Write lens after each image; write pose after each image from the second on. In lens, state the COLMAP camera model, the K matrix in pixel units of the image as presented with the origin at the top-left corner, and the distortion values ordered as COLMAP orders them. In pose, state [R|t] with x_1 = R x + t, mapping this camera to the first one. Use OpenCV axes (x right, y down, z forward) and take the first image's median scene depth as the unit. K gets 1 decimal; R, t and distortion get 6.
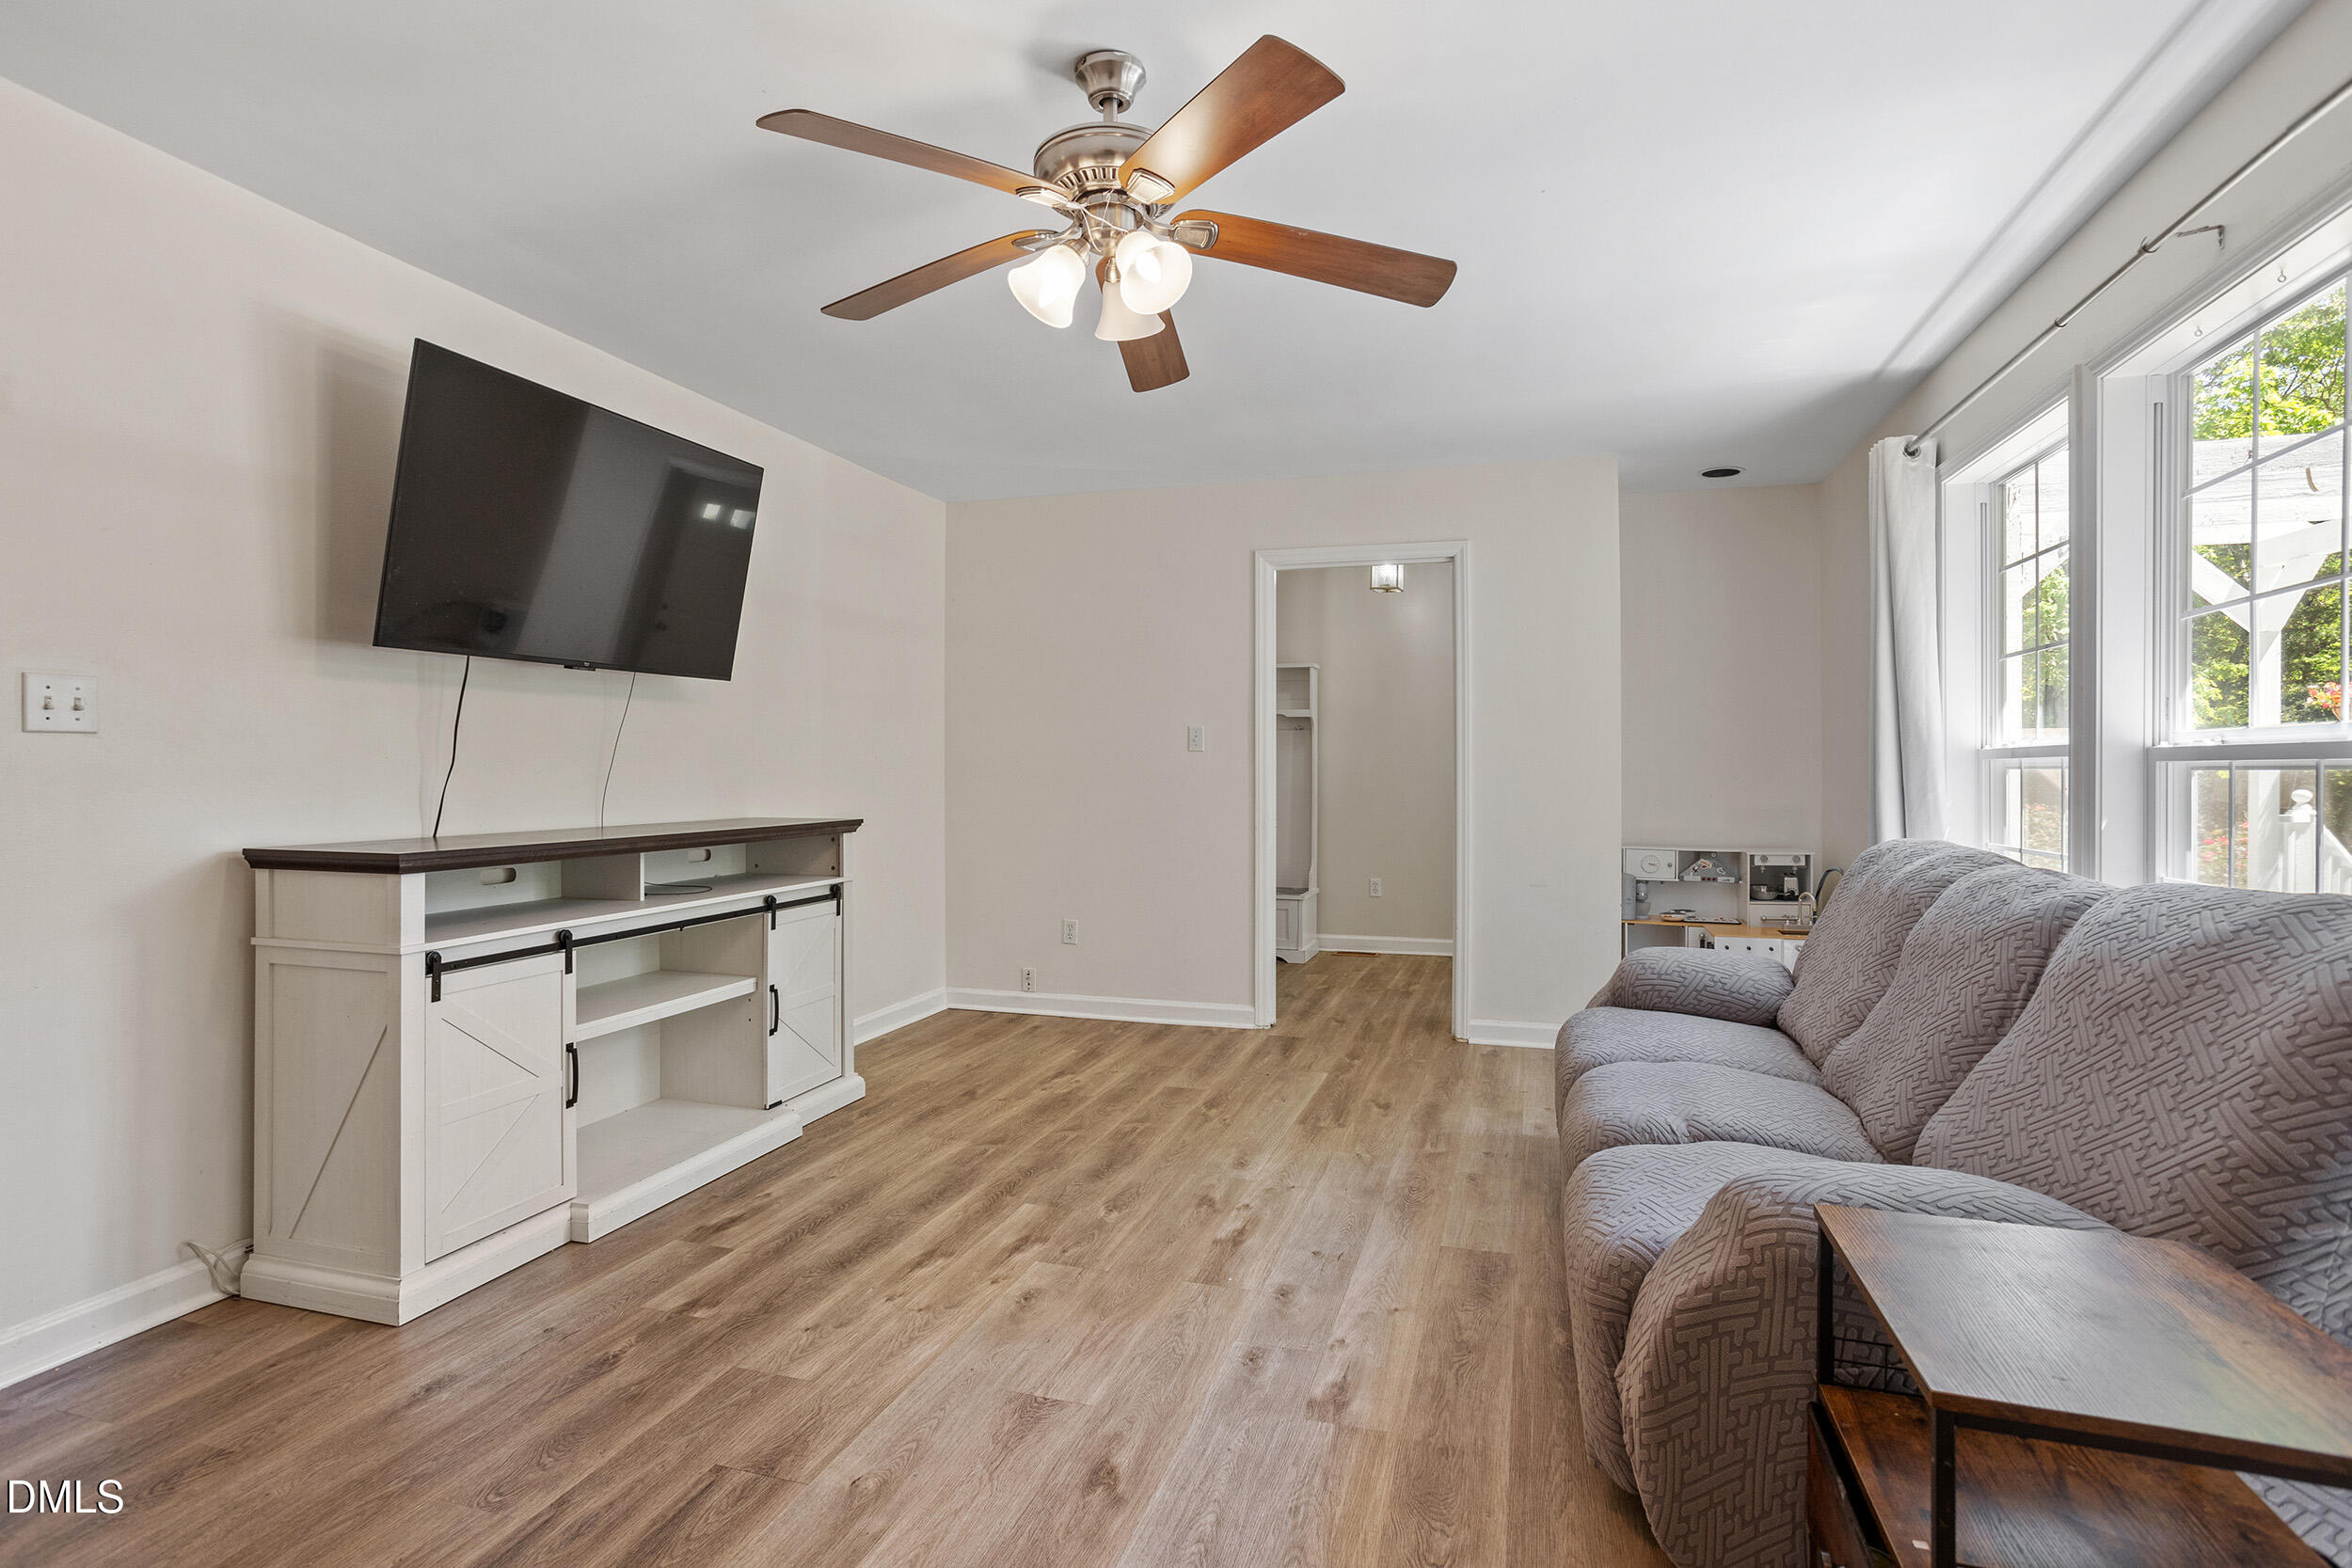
lens RADIAL K [[1142.6, 0, 1182.0], [0, 1142.6, 774.6], [0, 0, 1]] dist [-0.055090, 0.033640]
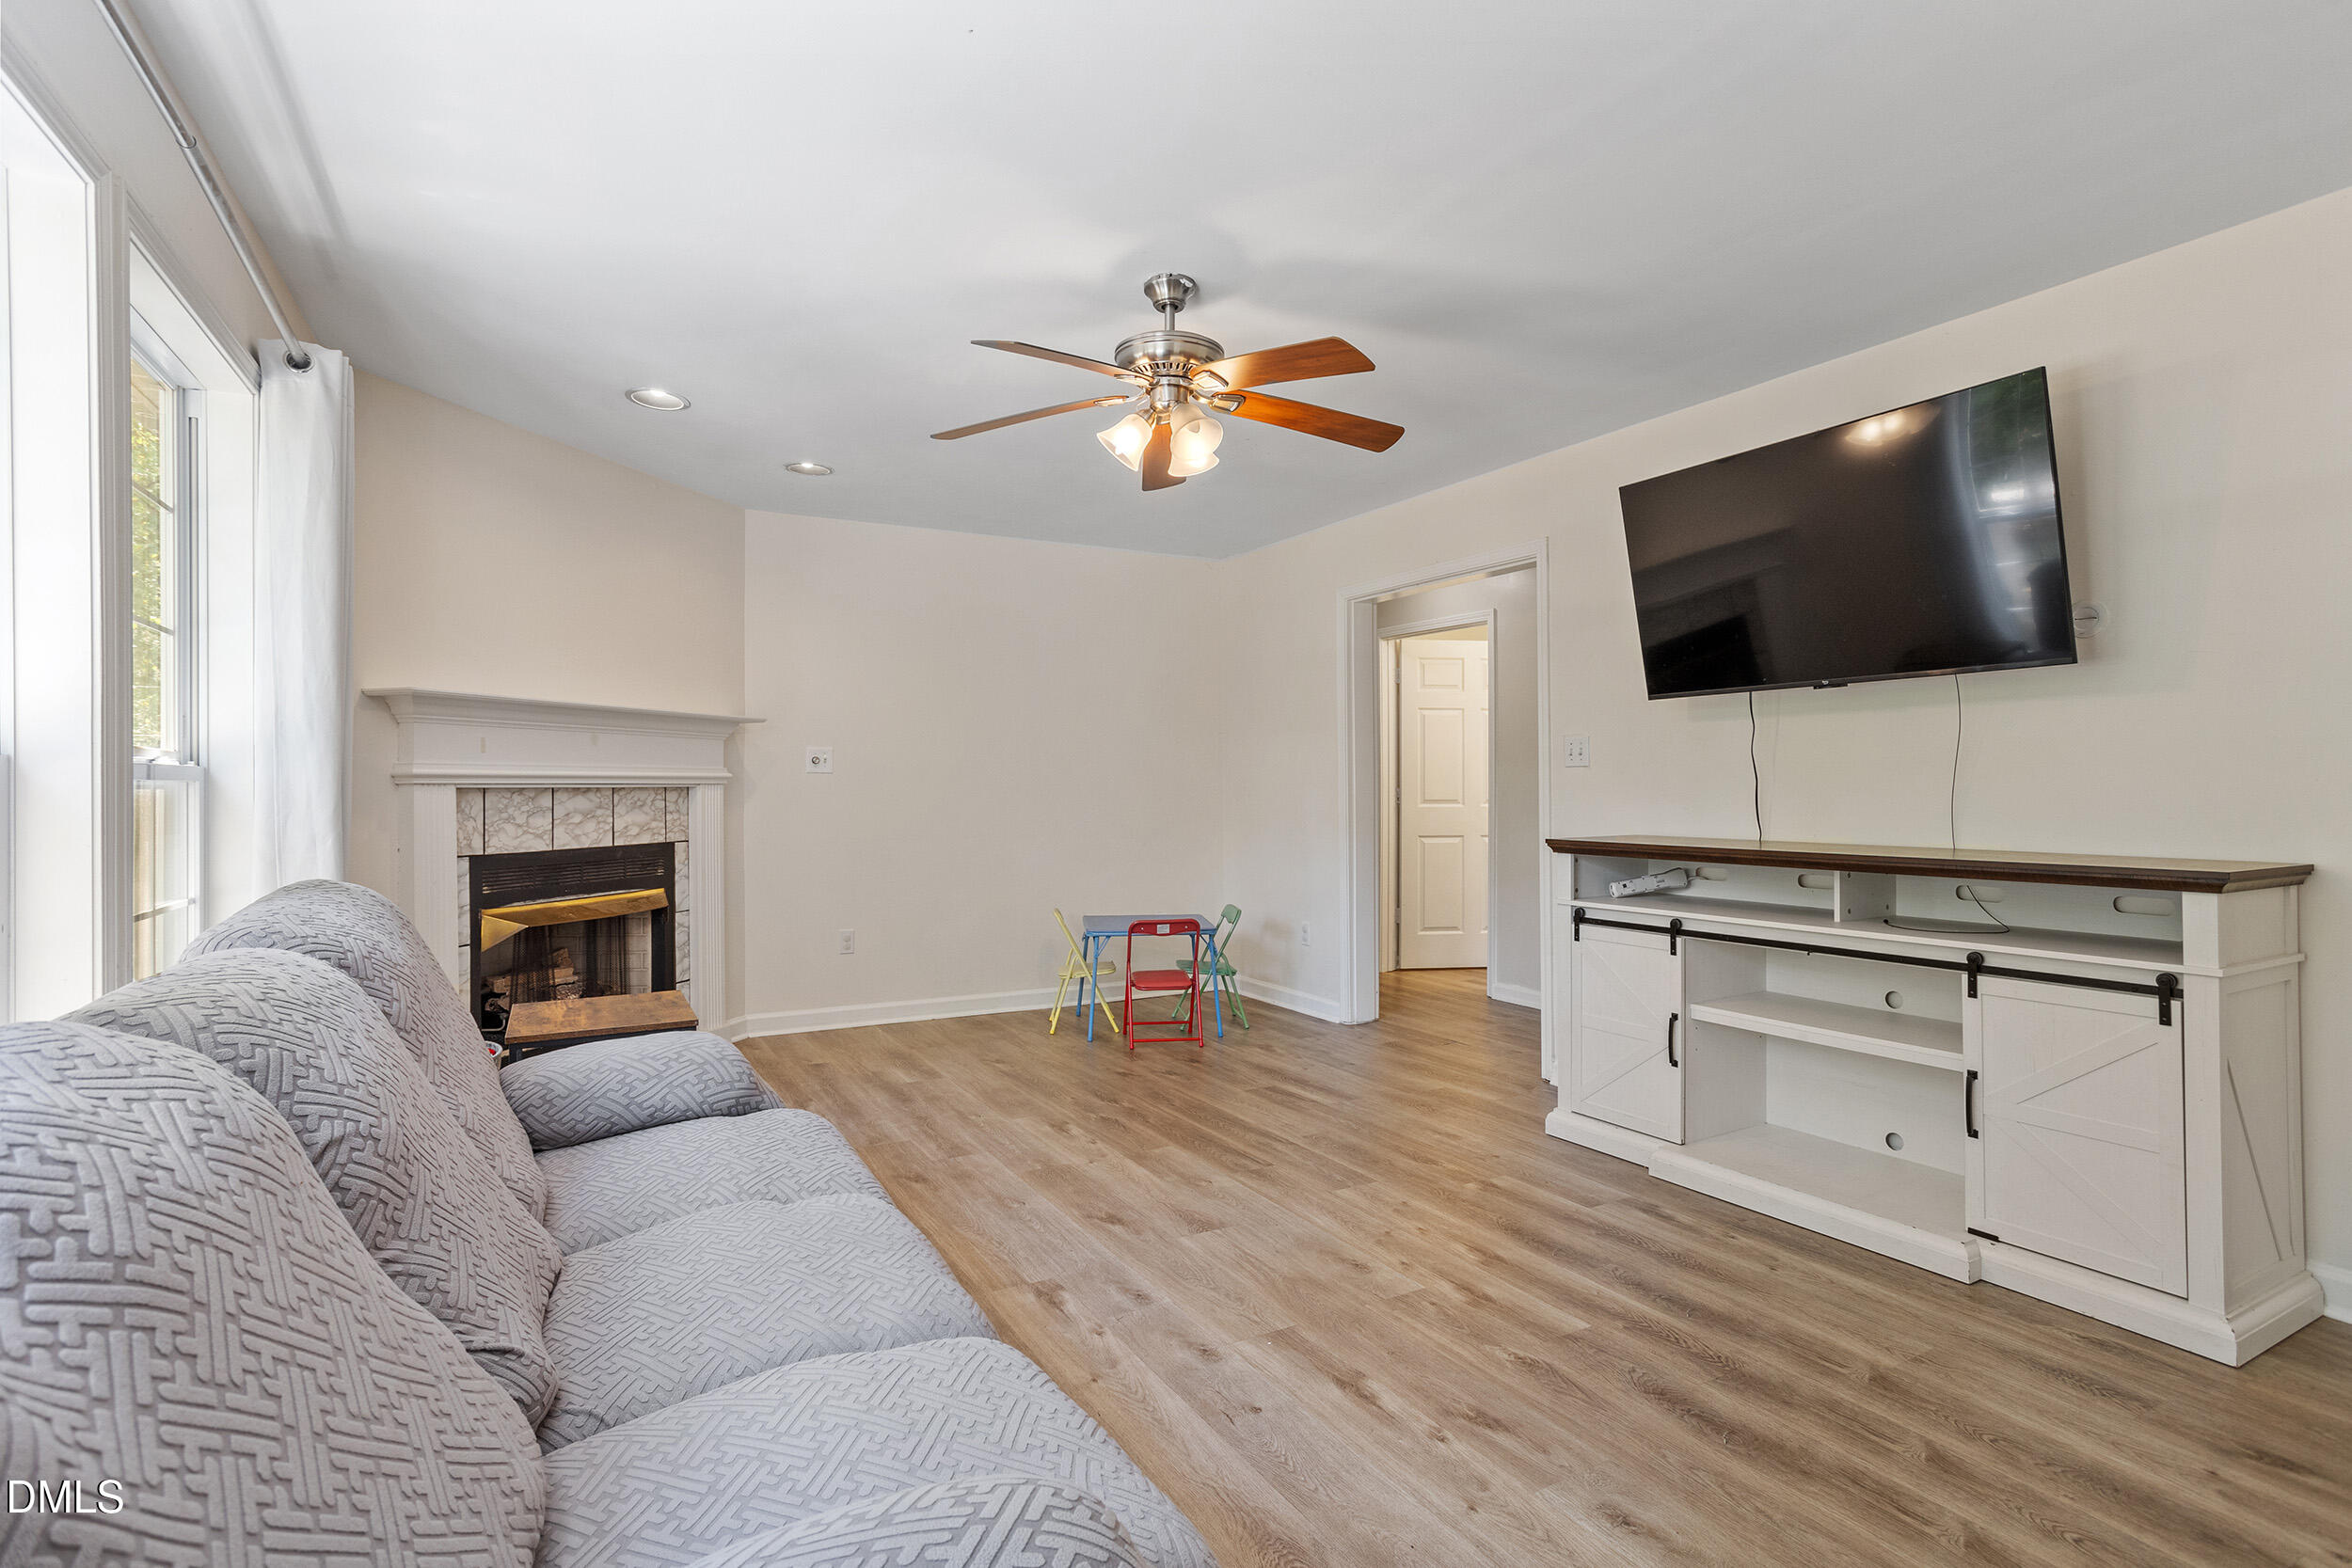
lens RADIAL K [[1142.6, 0, 1182.0], [0, 1142.6, 774.6], [0, 0, 1]] dist [-0.055090, 0.033640]
pose [[-0.690474, -0.005064, -0.723339, 0.731593], [0.000328, 0.999973, -0.007313, -0.007636], [0.723357, -0.005287, -0.690454, 1.533408]]
